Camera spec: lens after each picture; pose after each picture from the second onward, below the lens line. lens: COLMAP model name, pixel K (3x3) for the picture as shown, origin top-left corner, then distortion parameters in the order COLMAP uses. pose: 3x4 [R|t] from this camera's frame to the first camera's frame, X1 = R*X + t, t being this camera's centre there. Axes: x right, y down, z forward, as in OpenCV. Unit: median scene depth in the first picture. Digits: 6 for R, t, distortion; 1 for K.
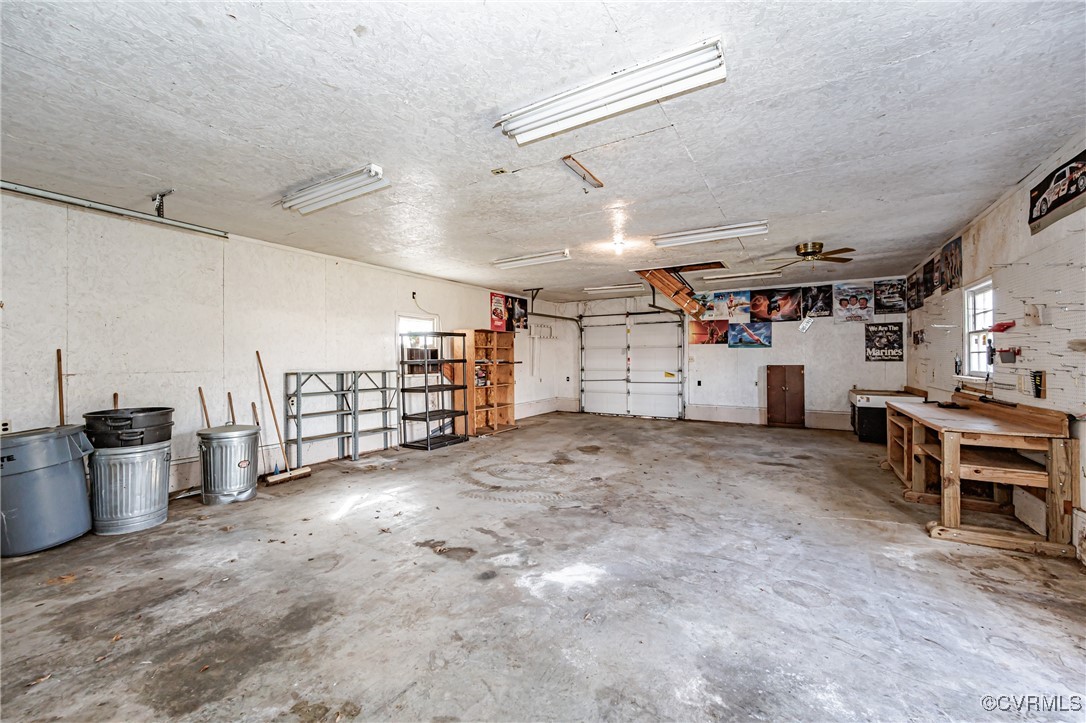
lens RADIAL K [[436.7, 0, 543.8], [0, 436.7, 361.5], [0, 0, 1]] dist [-0.001308, -0.000243]
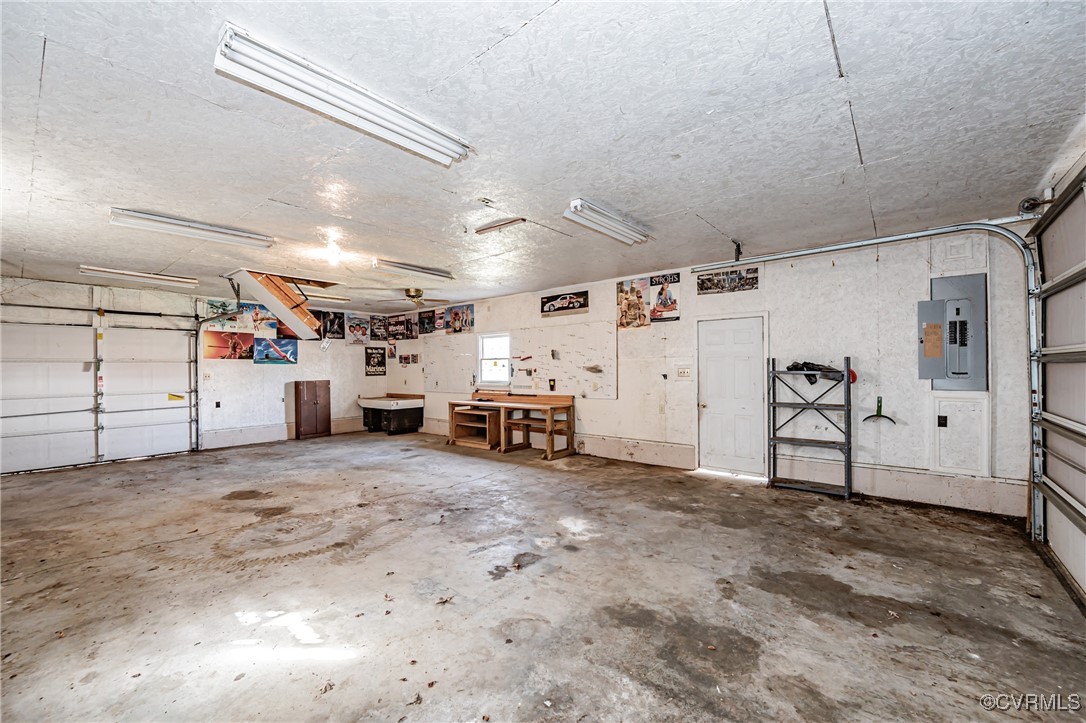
lens RADIAL K [[436.7, 0, 536.9], [0, 436.7, 367.1], [0, 0, 1]] dist [-0.001308, -0.000243]
pose [[0.154669, 0.003928, 0.987959, -0.768594], [0.014076, 0.999882, -0.006179, -0.018331], [-0.987866, 0.014862, 0.154595, 0.486843]]
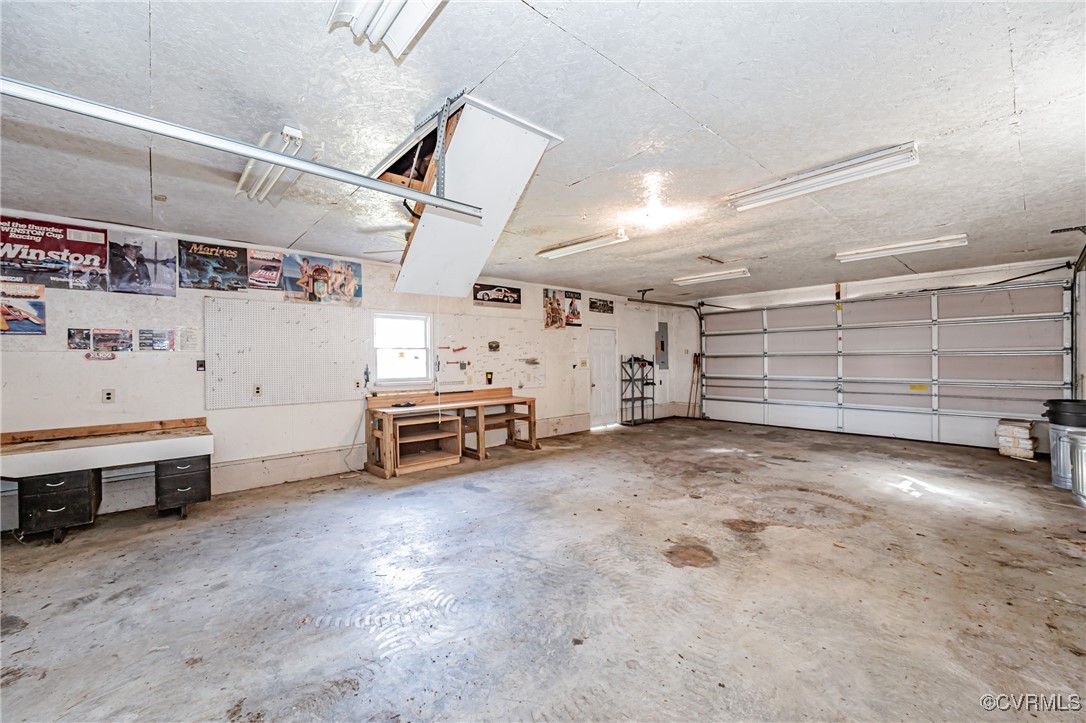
lens RADIAL K [[436.7, 0, 539.8], [0, 436.7, 357.6], [0, 0, 1]] dist [-0.001308, -0.000243]
pose [[-0.951190, 0.014218, 0.308277, 0.147834], [0.014537, 0.999894, -0.001262, -0.029058], [-0.308262, 0.003281, -0.951296, 2.014306]]
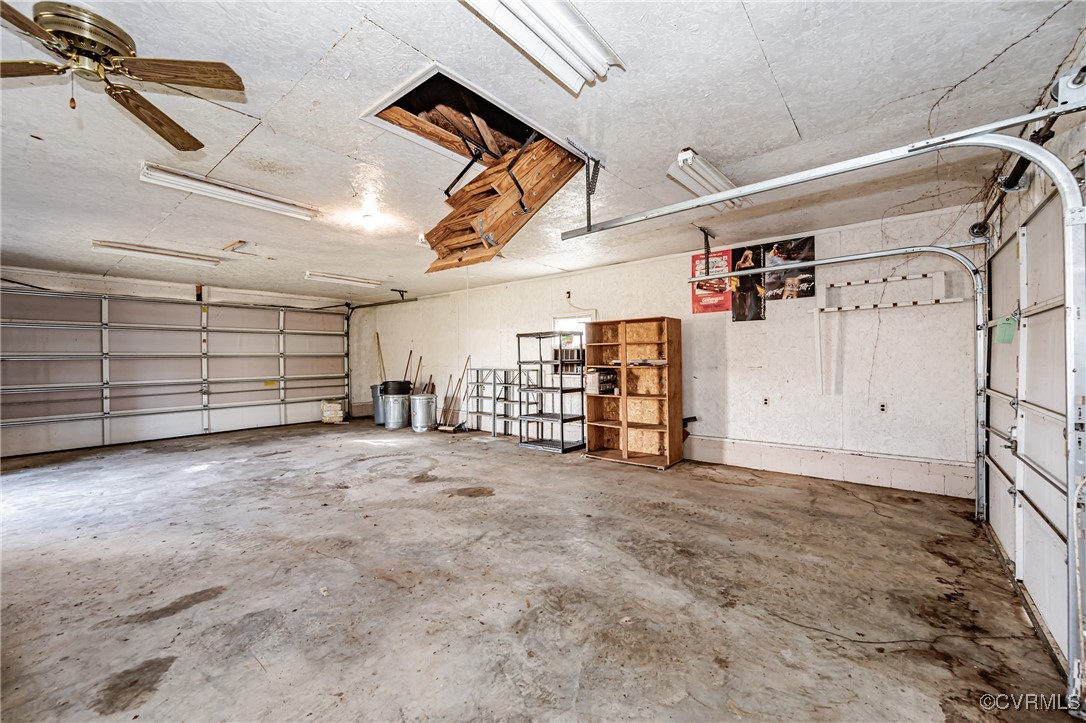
lens RADIAL K [[436.7, 0, 538.9], [0, 436.7, 362.7], [0, 0, 1]] dist [-0.001308, -0.000243]
pose [[-0.153241, 0.018581, -0.988014, 1.028332], [0.006863, 0.999819, 0.017739, -0.023429], [0.988165, -0.004062, -0.153341, 1.608241]]
